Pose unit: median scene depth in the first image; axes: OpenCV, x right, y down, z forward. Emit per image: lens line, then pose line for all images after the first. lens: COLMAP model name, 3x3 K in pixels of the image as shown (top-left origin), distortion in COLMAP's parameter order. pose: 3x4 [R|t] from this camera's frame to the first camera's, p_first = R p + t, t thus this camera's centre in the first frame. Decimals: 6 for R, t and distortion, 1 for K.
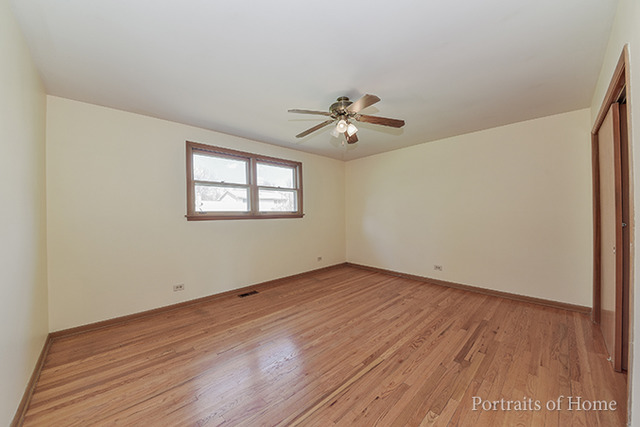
lens RADIAL K [[234.2, 0, 323.0], [0, 234.2, 213.5], [0, 0, 1]] dist [0.018750, -0.010490]
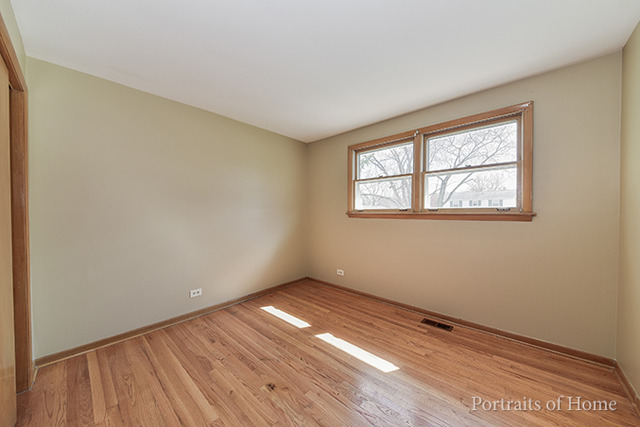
lens RADIAL K [[234.2, 0, 323.0], [0, 234.2, 213.5], [0, 0, 1]] dist [0.018750, -0.010490]
pose [[0.051280, 0.023968, -0.998397, 0.402613], [0.001485, 0.999709, 0.024076, -0.011467], [0.998683, -0.002717, 0.051229, 0.645340]]
